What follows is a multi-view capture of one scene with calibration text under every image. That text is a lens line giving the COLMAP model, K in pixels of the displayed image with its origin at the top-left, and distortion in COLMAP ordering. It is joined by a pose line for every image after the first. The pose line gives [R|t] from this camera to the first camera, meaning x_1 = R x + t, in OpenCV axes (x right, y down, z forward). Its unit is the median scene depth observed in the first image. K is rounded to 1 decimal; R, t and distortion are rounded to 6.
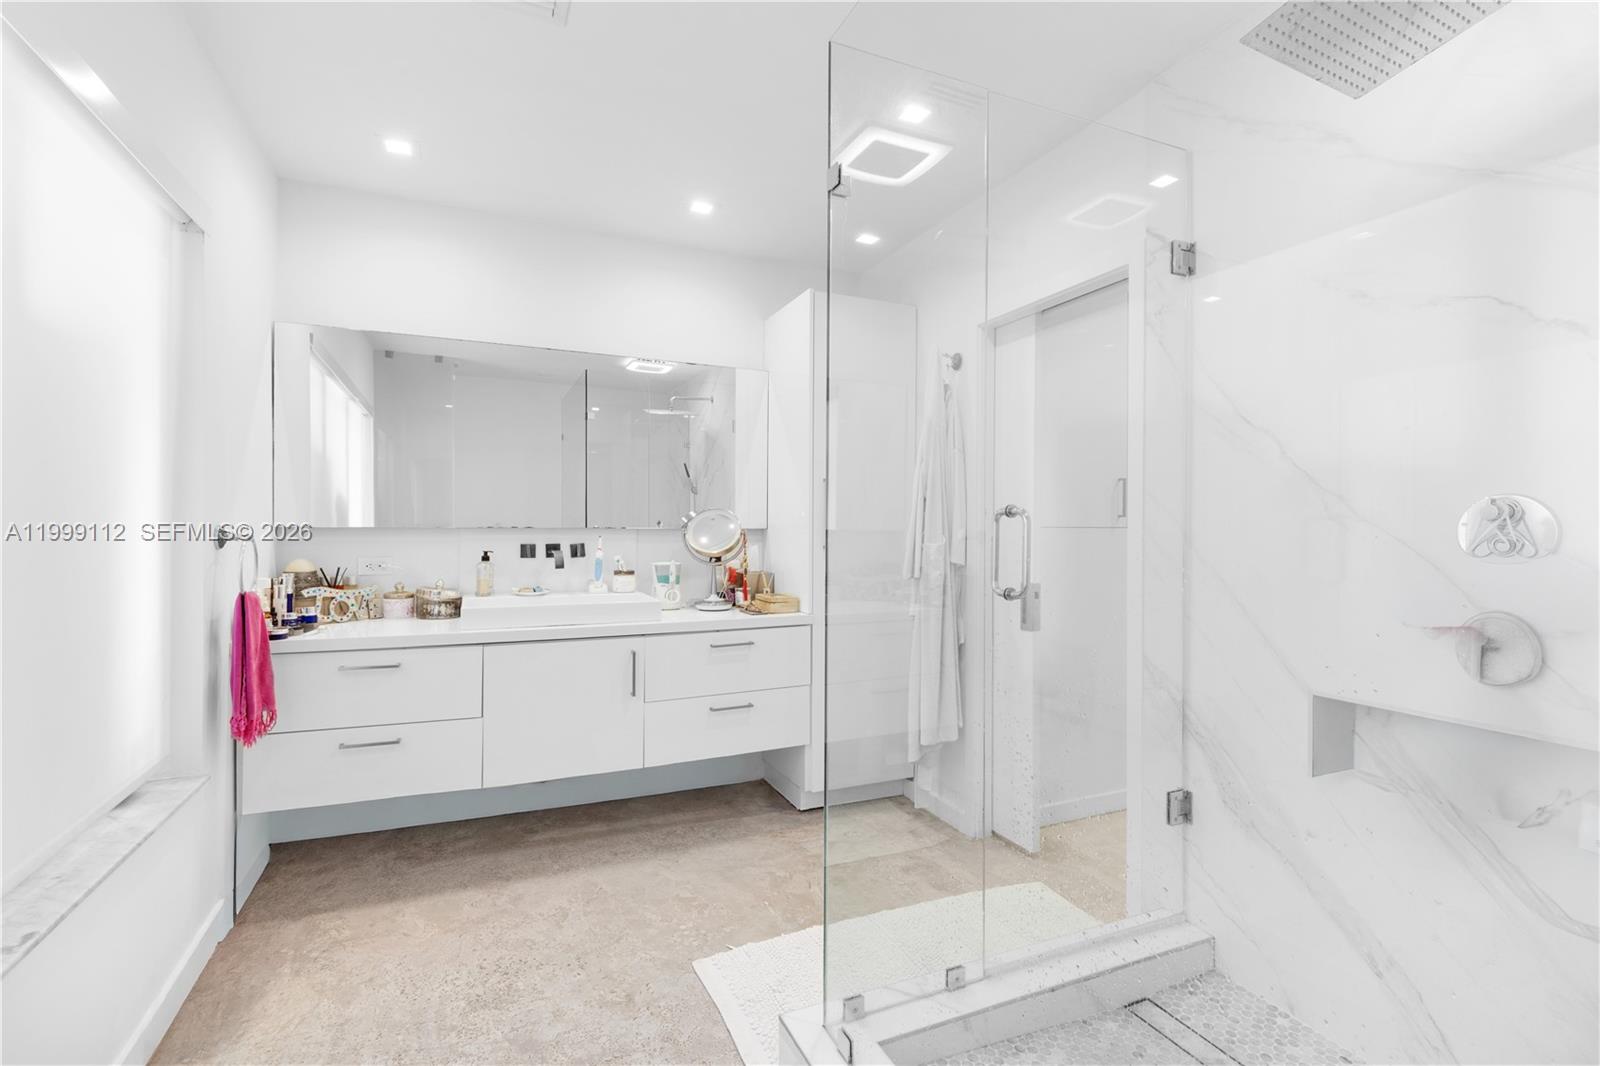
lens RADIAL K [[730.2, 0, 799.9], [0, 730.2, 530.1], [0, 0, 1]] dist [0.005277, -0.000828]
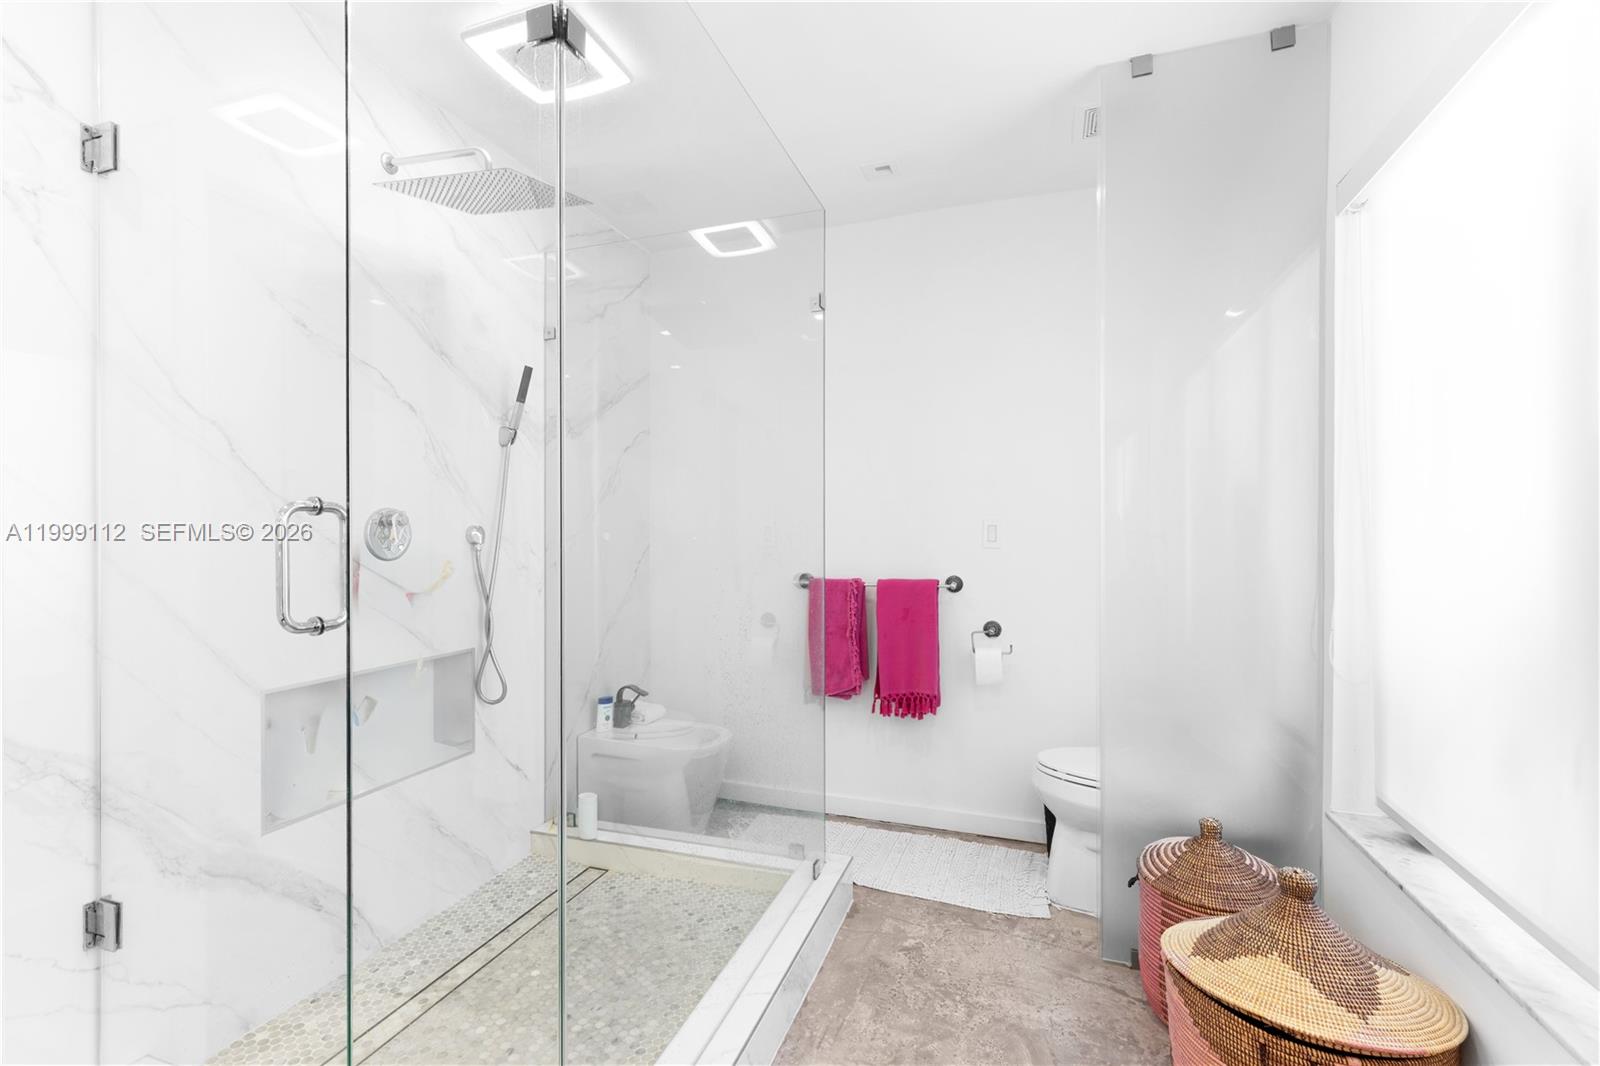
lens RADIAL K [[730.2, 0, 797.5], [0, 730.2, 535.5], [0, 0, 1]] dist [0.005277, -0.000828]
pose [[-0.738375, -0.002386, 0.674386, -0.461096], [0.003015, 0.999972, 0.006839, 0.000075], [-0.674384, 0.007083, -0.738347, 1.088726]]
